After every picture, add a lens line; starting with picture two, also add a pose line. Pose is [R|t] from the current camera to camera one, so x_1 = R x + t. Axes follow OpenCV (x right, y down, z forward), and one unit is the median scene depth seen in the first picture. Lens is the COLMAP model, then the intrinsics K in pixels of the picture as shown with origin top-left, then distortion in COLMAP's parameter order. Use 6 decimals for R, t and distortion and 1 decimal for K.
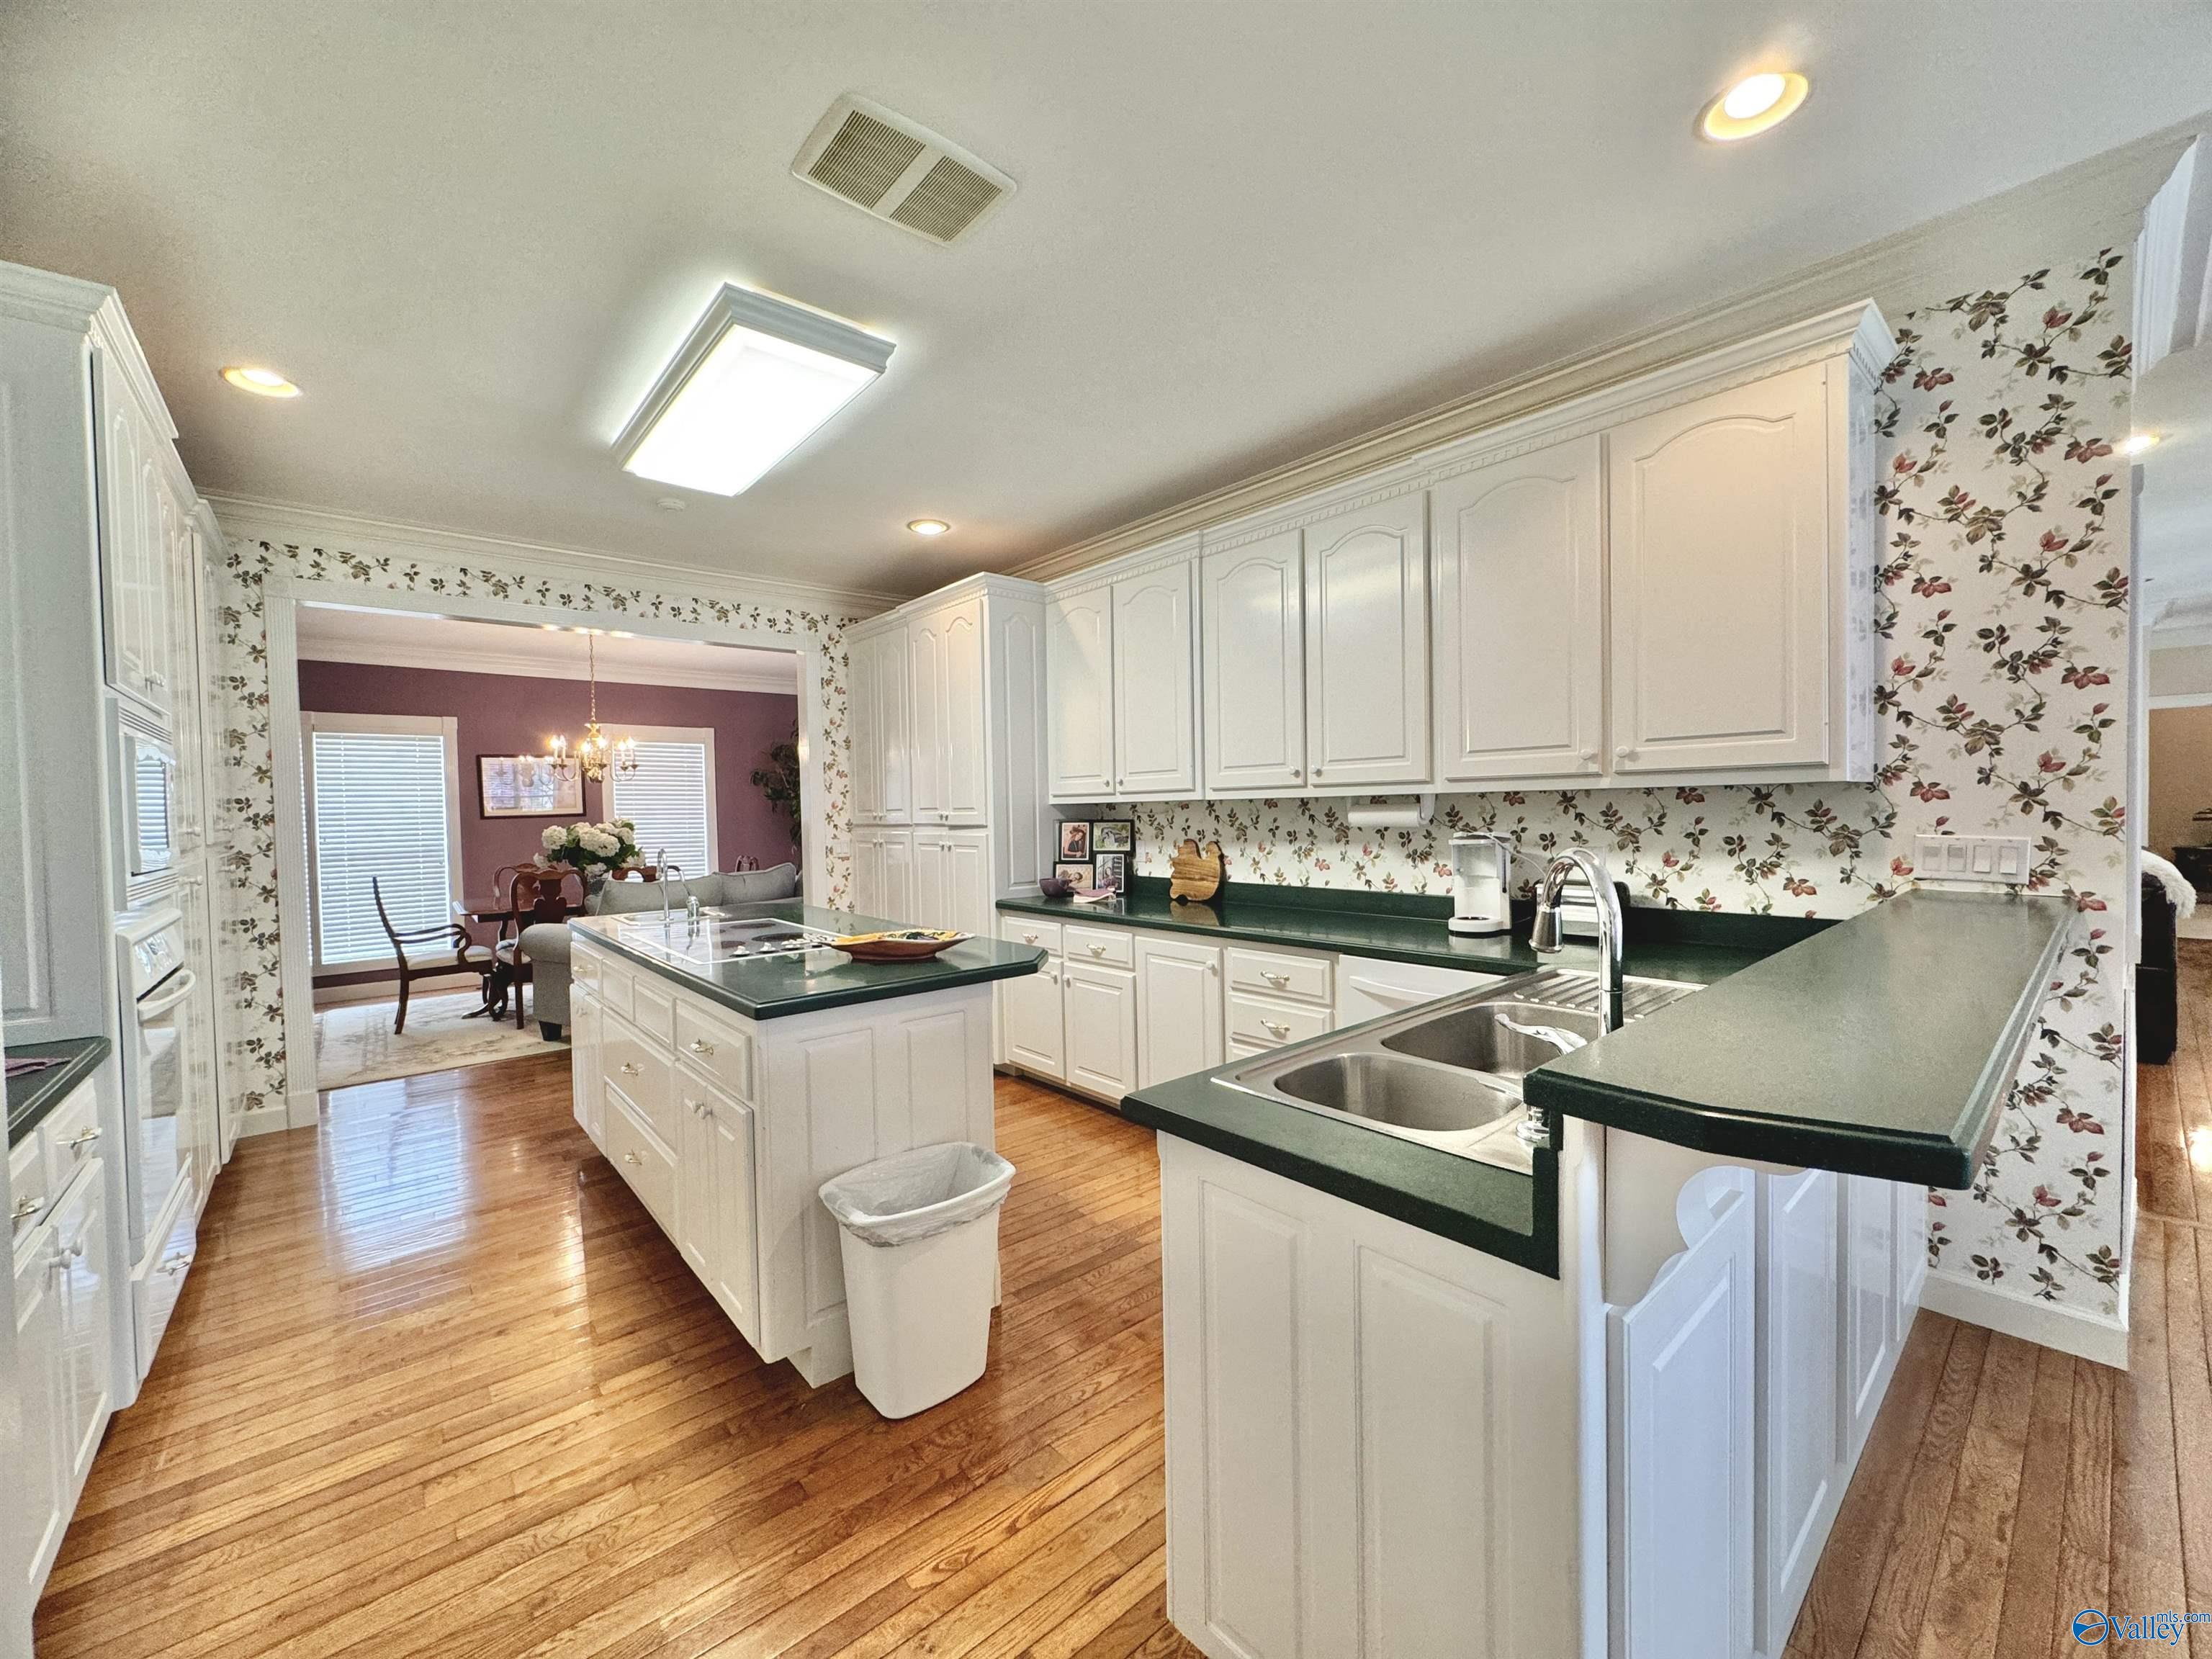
lens RADIAL K [[881.1, 0, 1102.2], [0, 881.1, 829.4], [0, 0, 1]] dist [-0.000798, -0.000078]
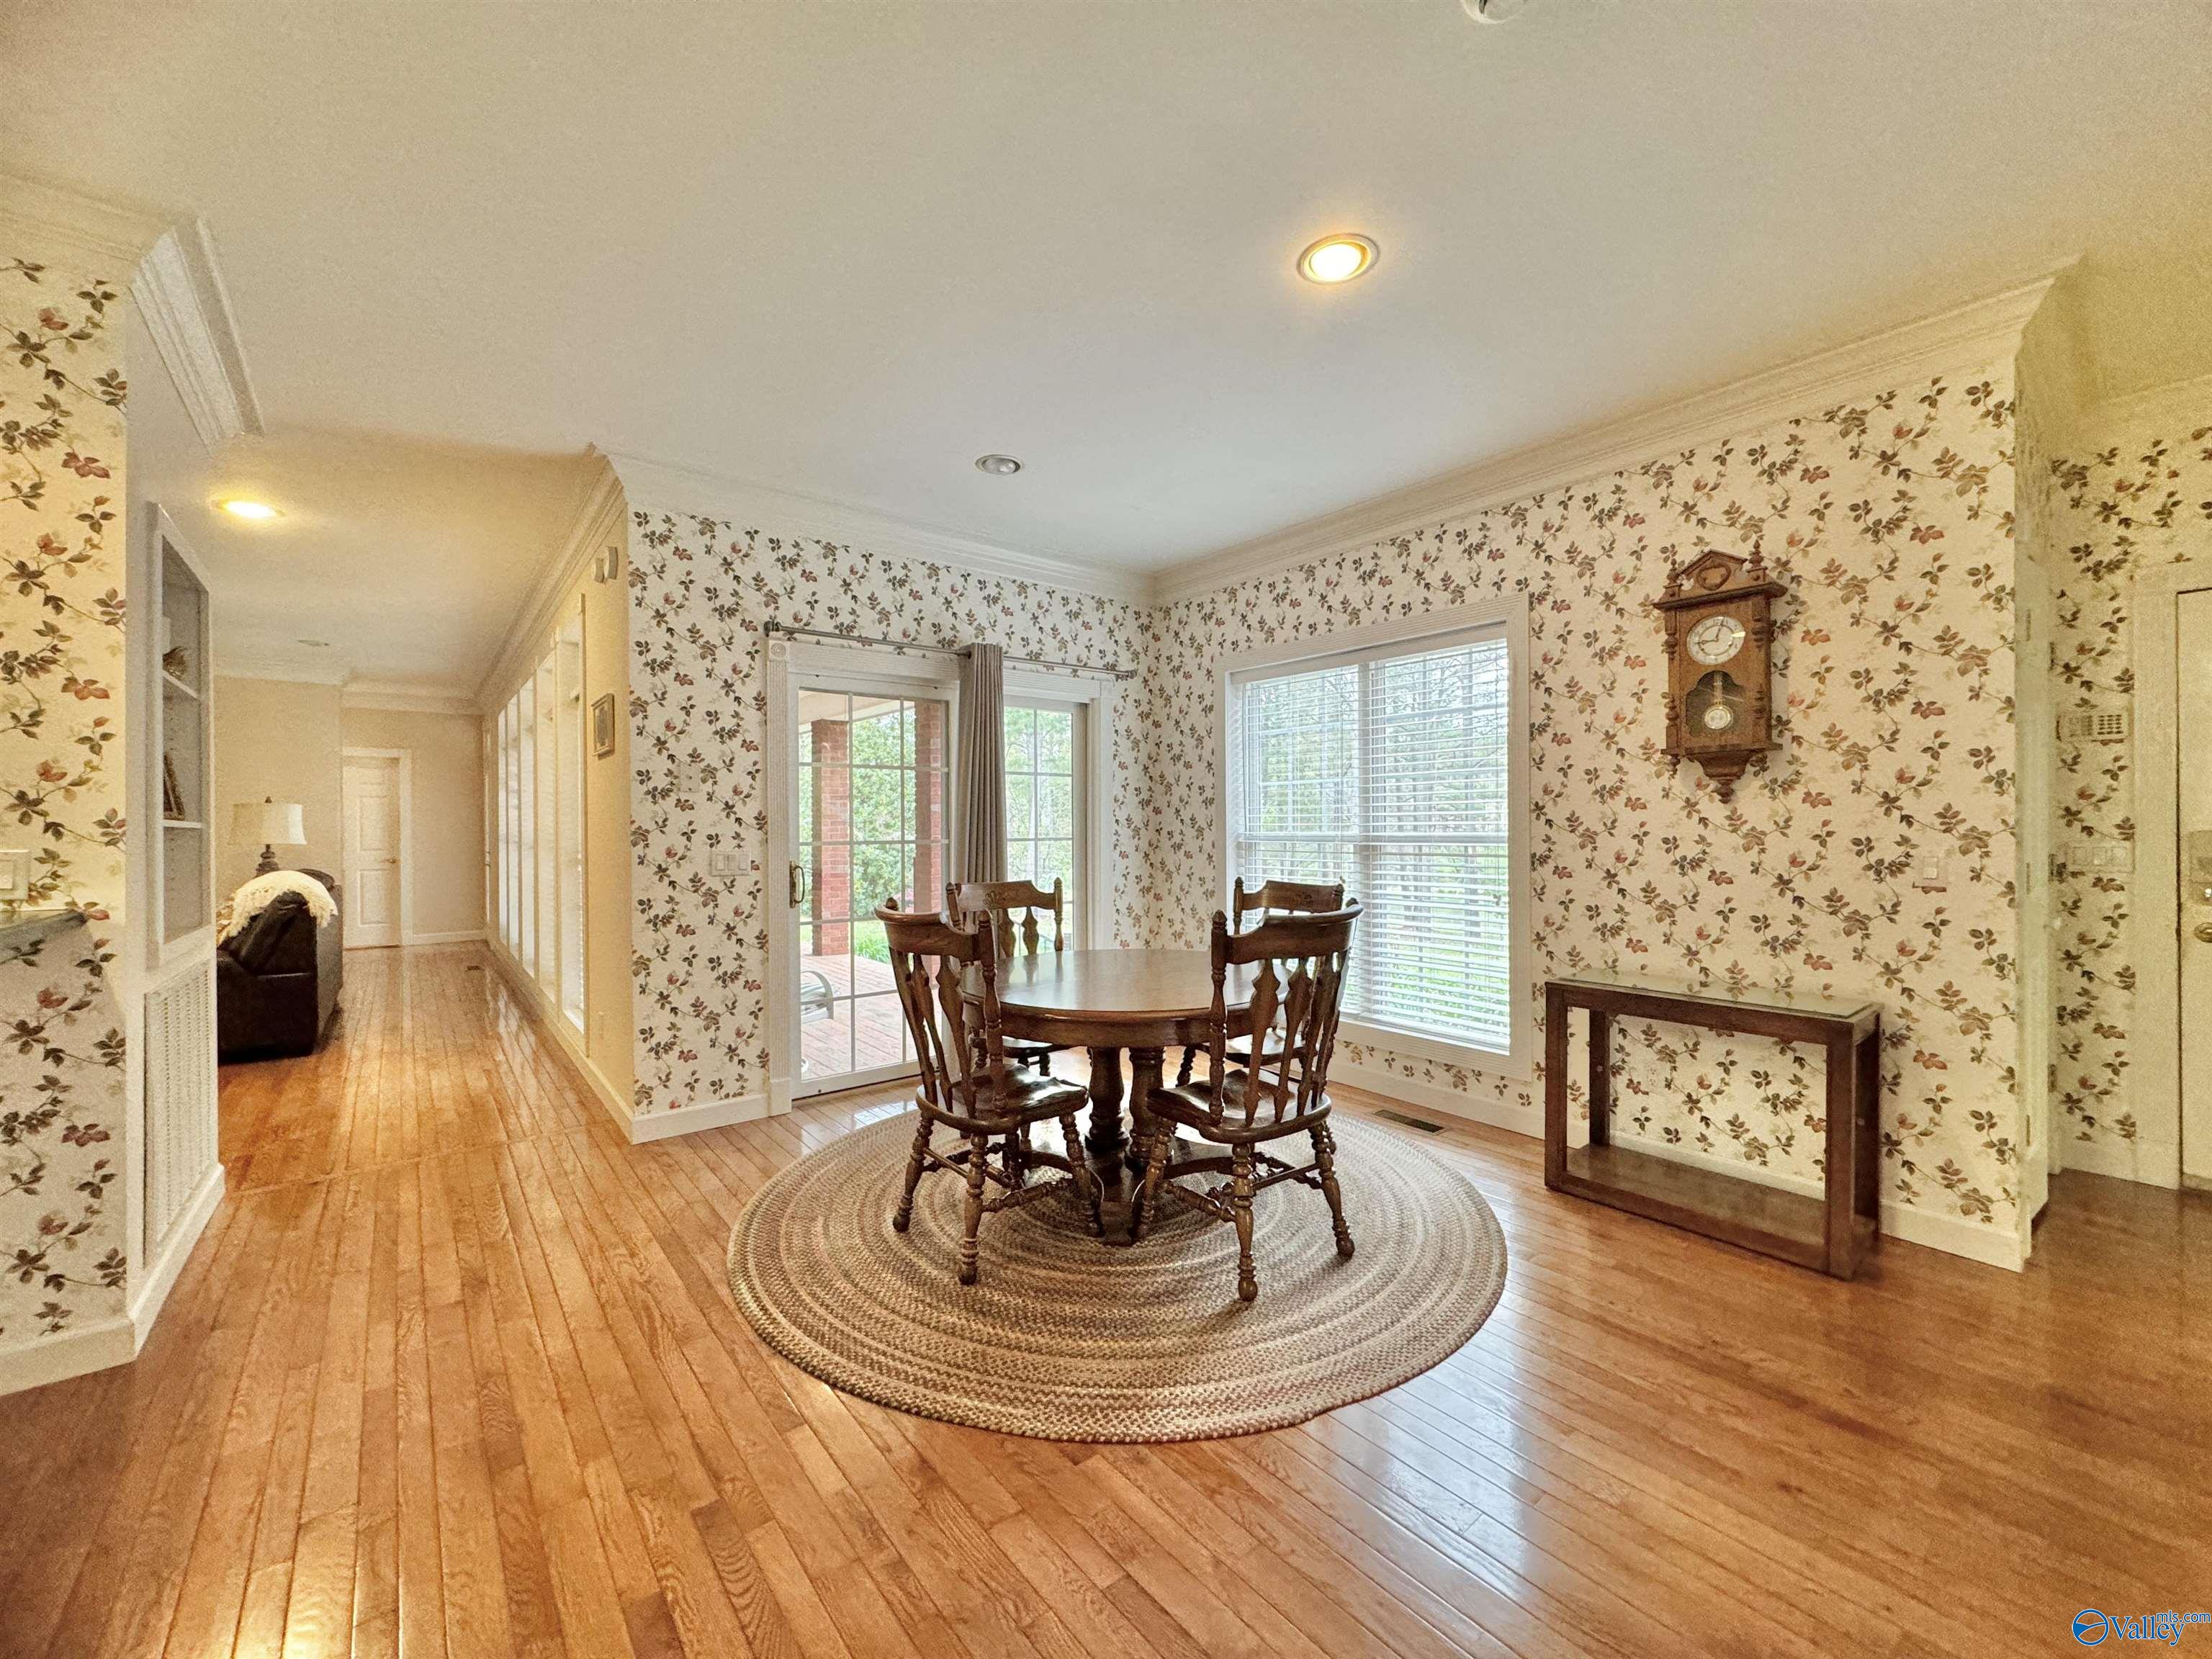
lens RADIAL K [[879.8, 0, 1103.0], [0, 879.8, 829.2], [0, 0, 1]] dist [-0.000260, 0.000127]
pose [[0.032621, 0.016732, 0.999328, 0.130865], [0.027313, 0.999472, -0.017626, 0.031684], [-0.999095, 0.027870, 0.032146, -0.165693]]
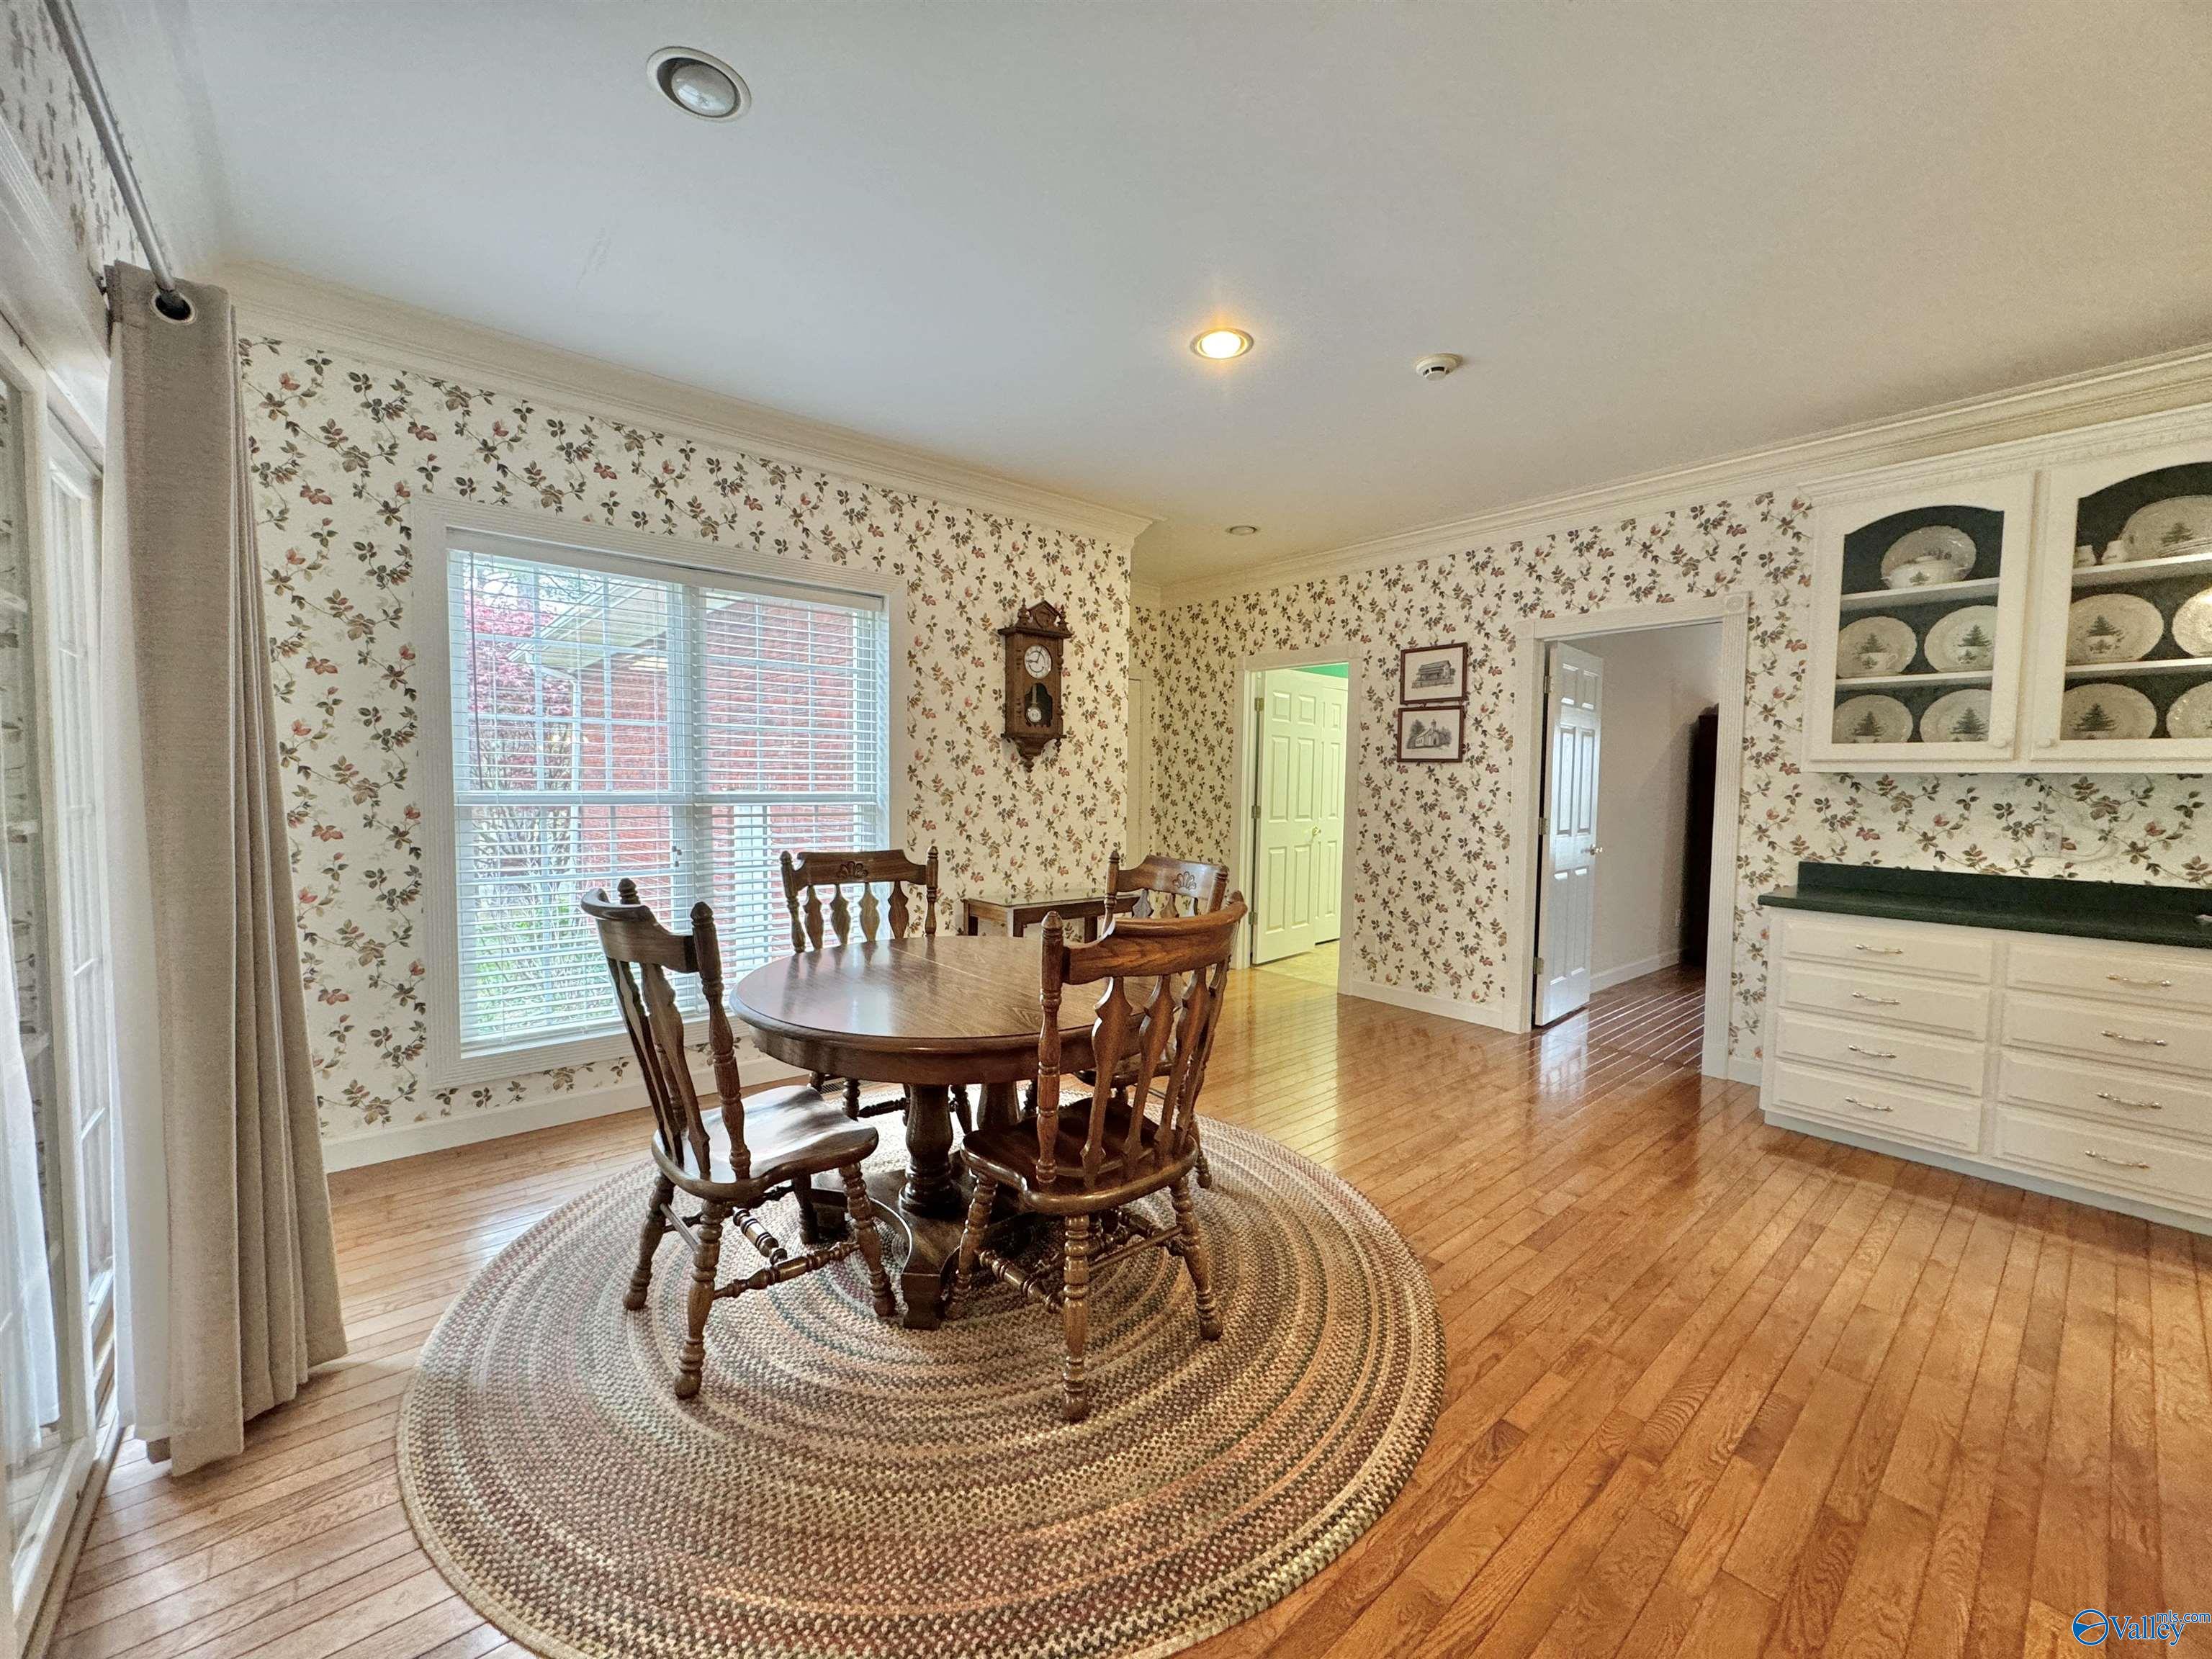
lens RADIAL K [[879.8, 0, 1103.0], [0, 879.8, 829.2], [0, 0, 1]] dist [-0.000260, 0.000127]
pose [[-0.999982, 0.006024, 0.000572, 1.263780], [0.006050, 0.996953, 0.077768, -0.027523], [-0.000102, 0.077770, -0.996971, 0.862747]]
